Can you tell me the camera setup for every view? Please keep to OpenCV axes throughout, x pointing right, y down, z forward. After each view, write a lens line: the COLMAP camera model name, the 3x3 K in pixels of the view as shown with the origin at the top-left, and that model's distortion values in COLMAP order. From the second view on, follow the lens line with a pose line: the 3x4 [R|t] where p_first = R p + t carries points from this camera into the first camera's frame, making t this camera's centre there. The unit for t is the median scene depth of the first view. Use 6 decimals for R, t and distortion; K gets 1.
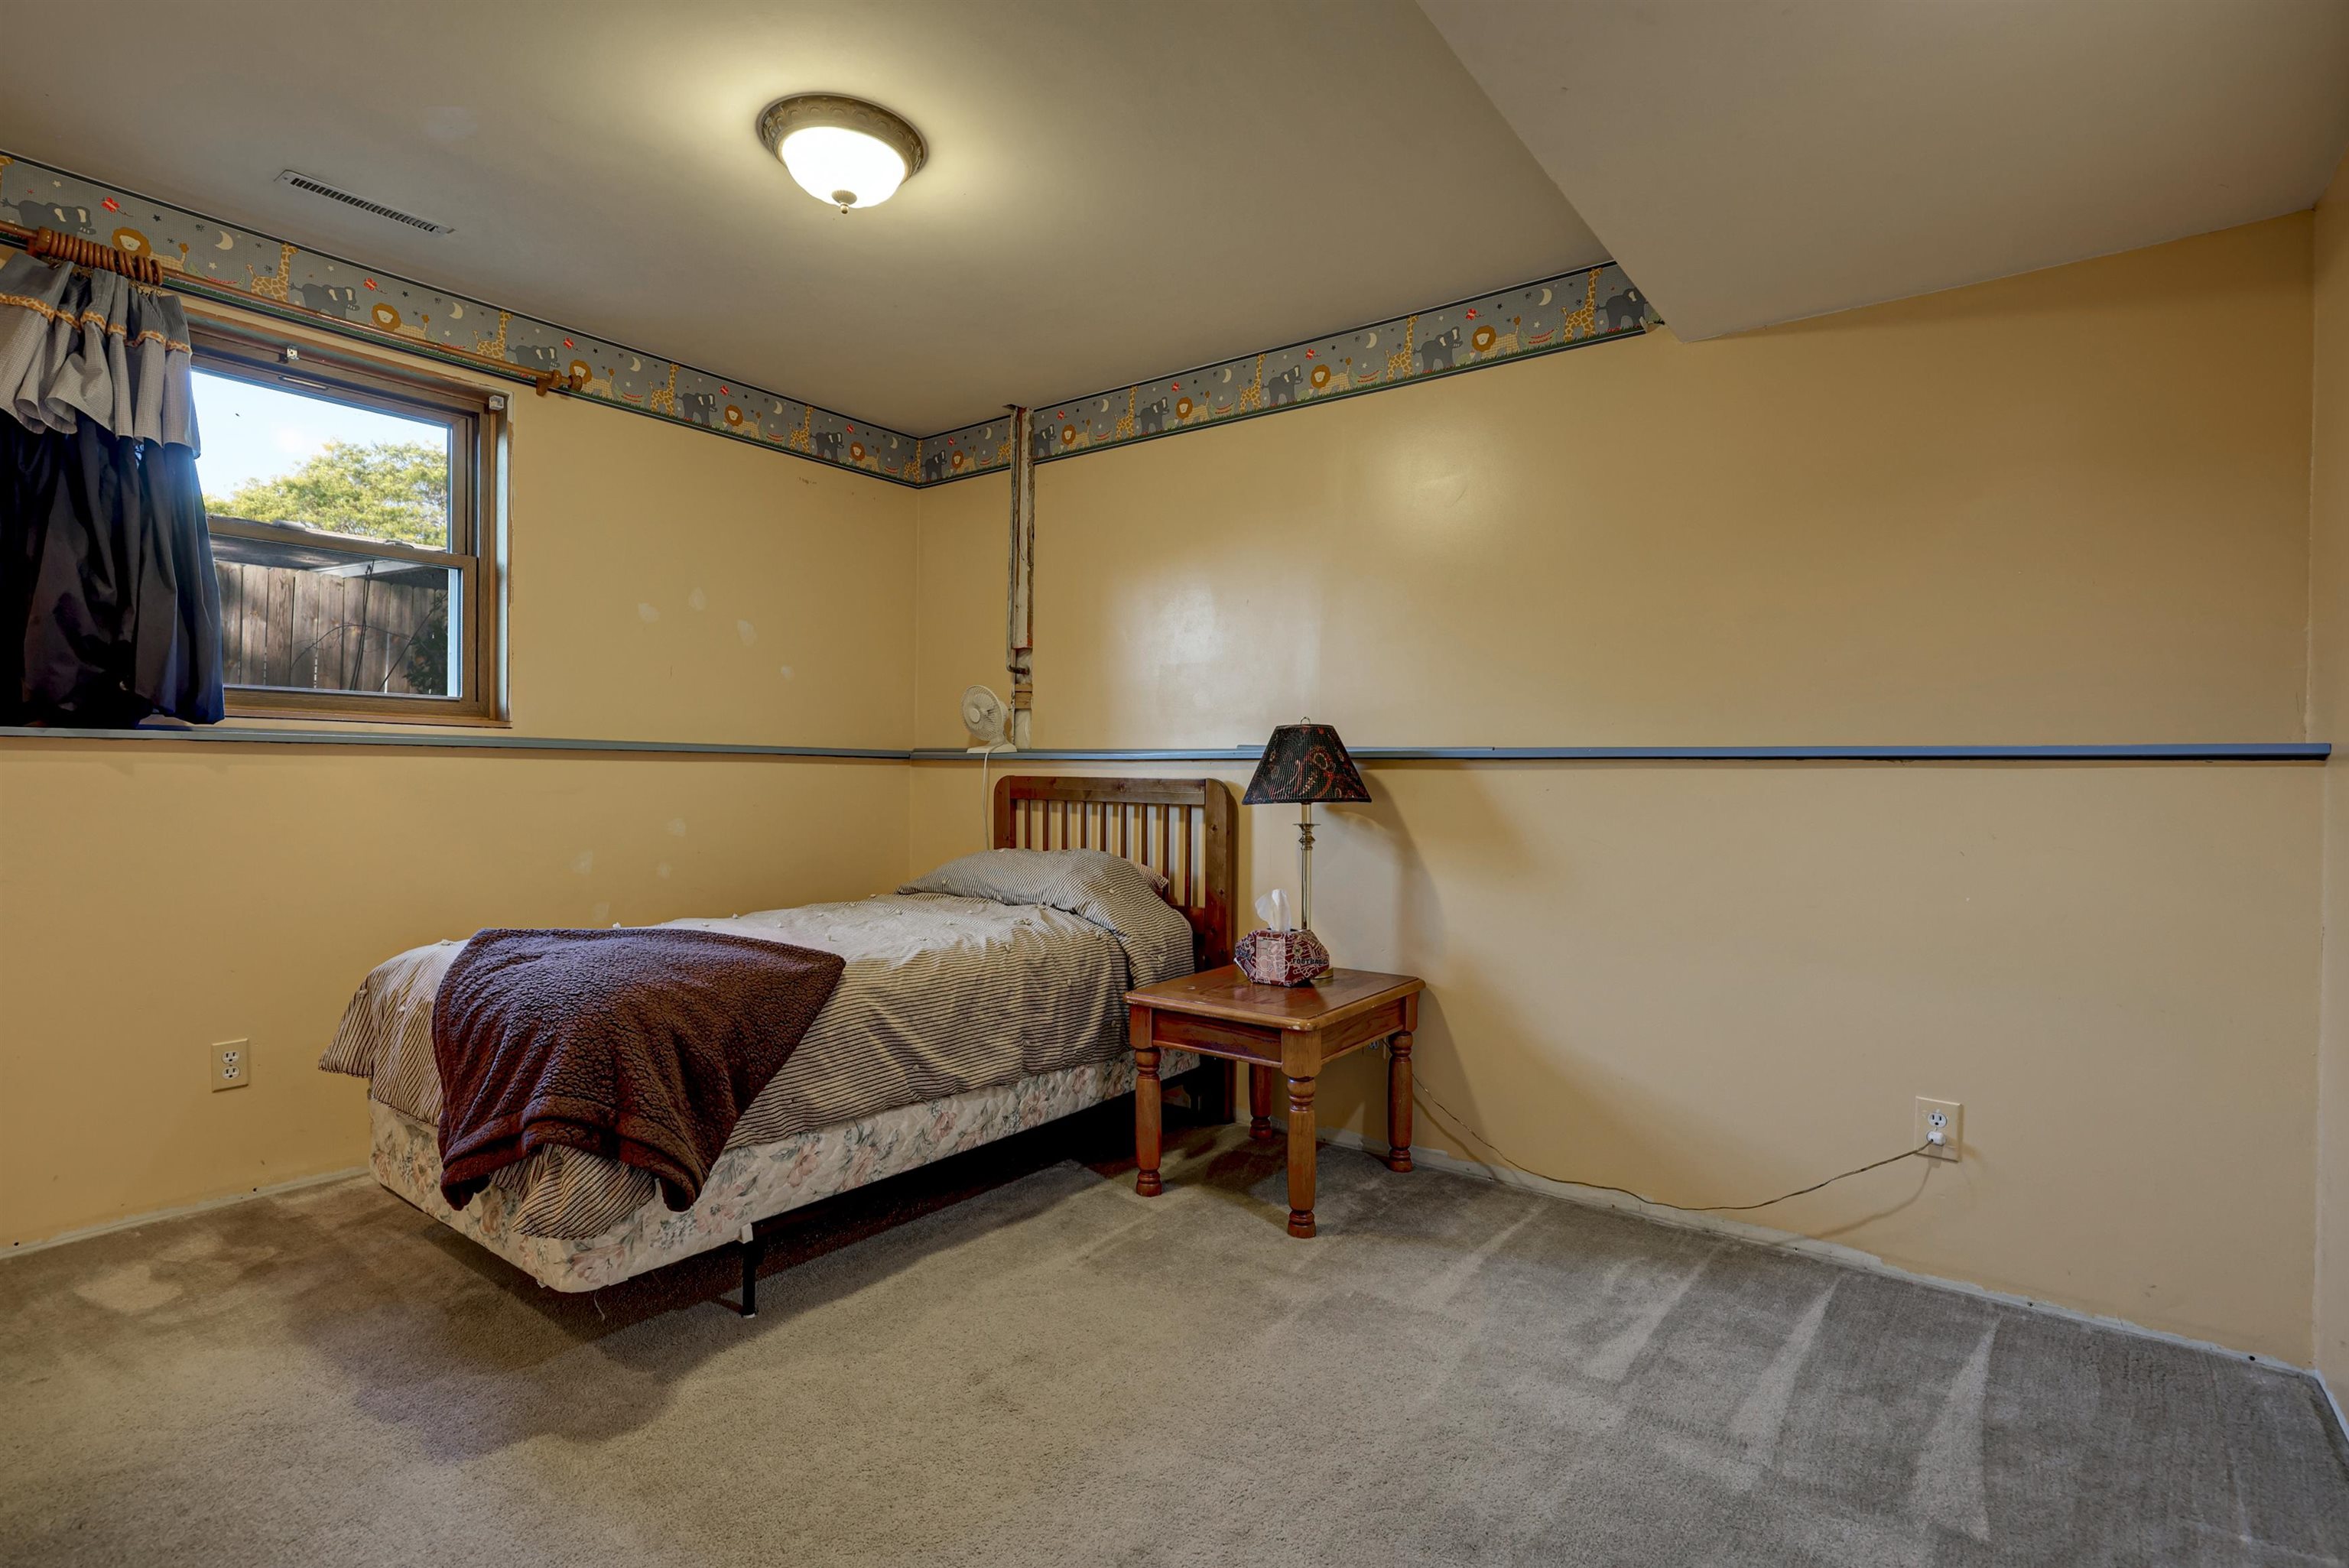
lens RADIAL K [[1130.6, 0, 1176.9], [0, 1130.6, 788.9], [0, 0, 1]] dist [-0.000245, 0.000097]
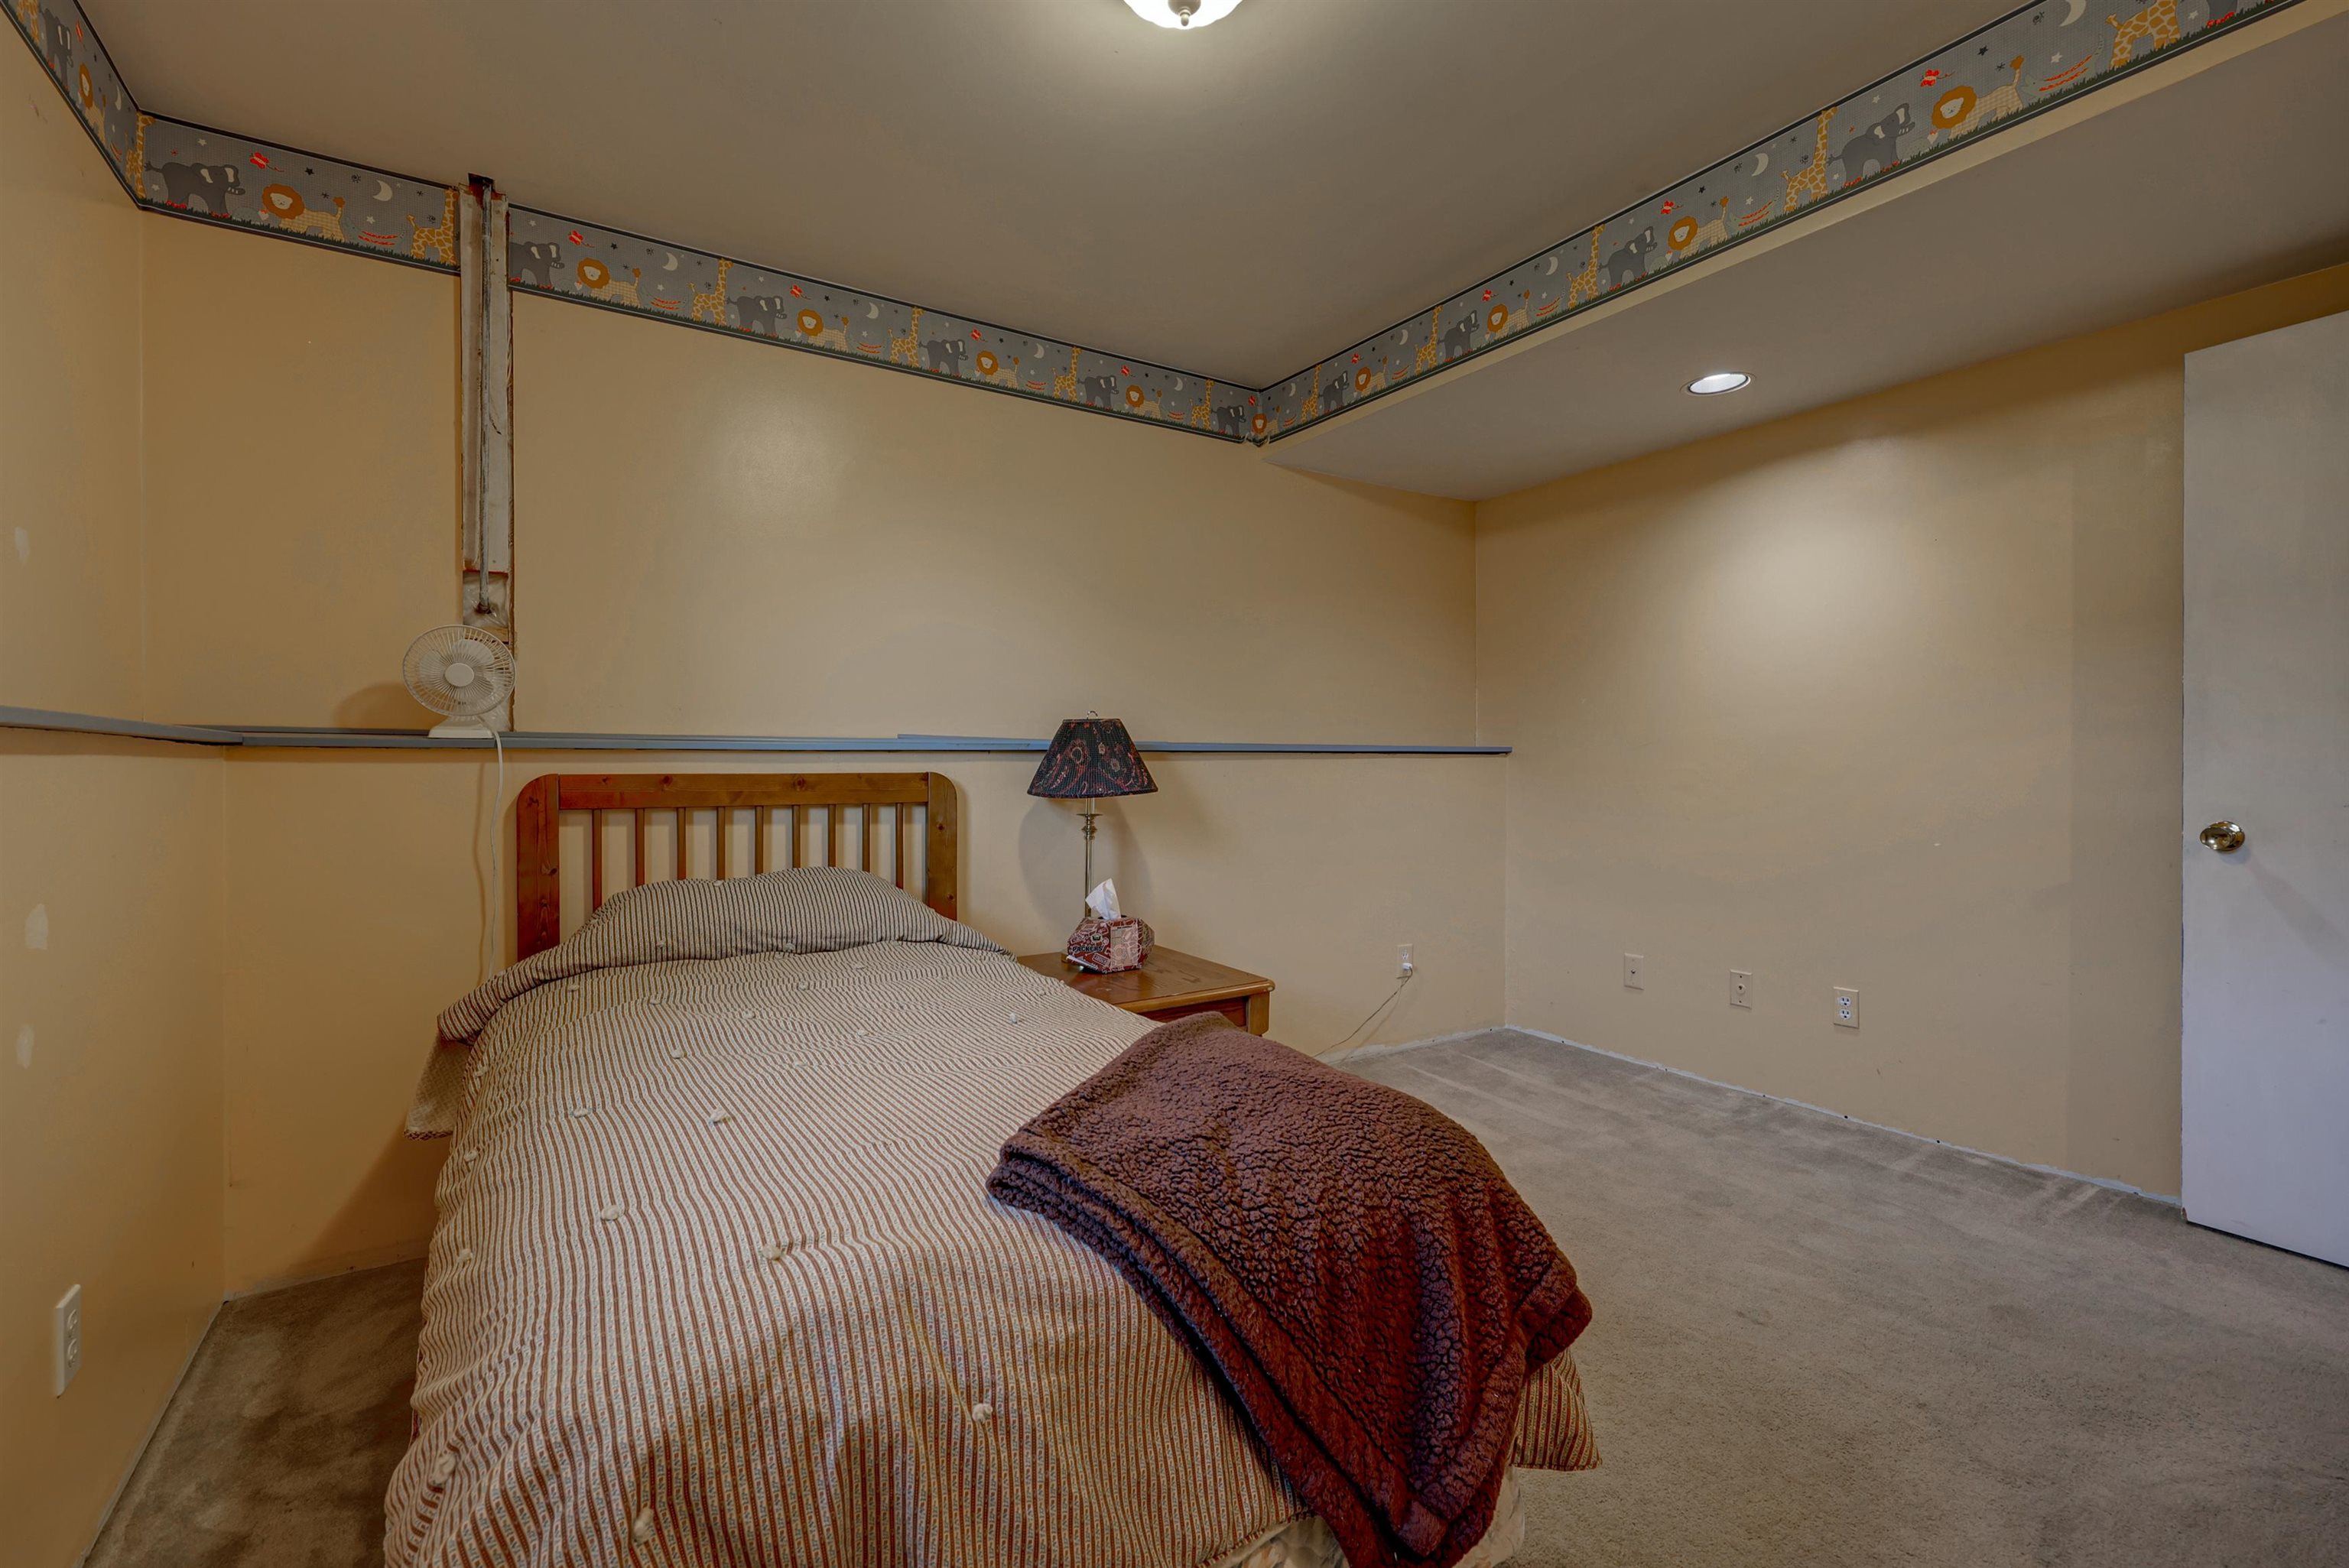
lens RADIAL K [[1035.5, 0, 1177.4], [0, 1035.5, 766.2], [0, 0, 1]] dist [0.005360, 0.000279]
pose [[0.338828, -0.018267, 0.940671, -0.732693], [0.012130, 0.999813, 0.015047, -0.026145], [-0.940770, 0.006312, 0.338986, 0.584948]]
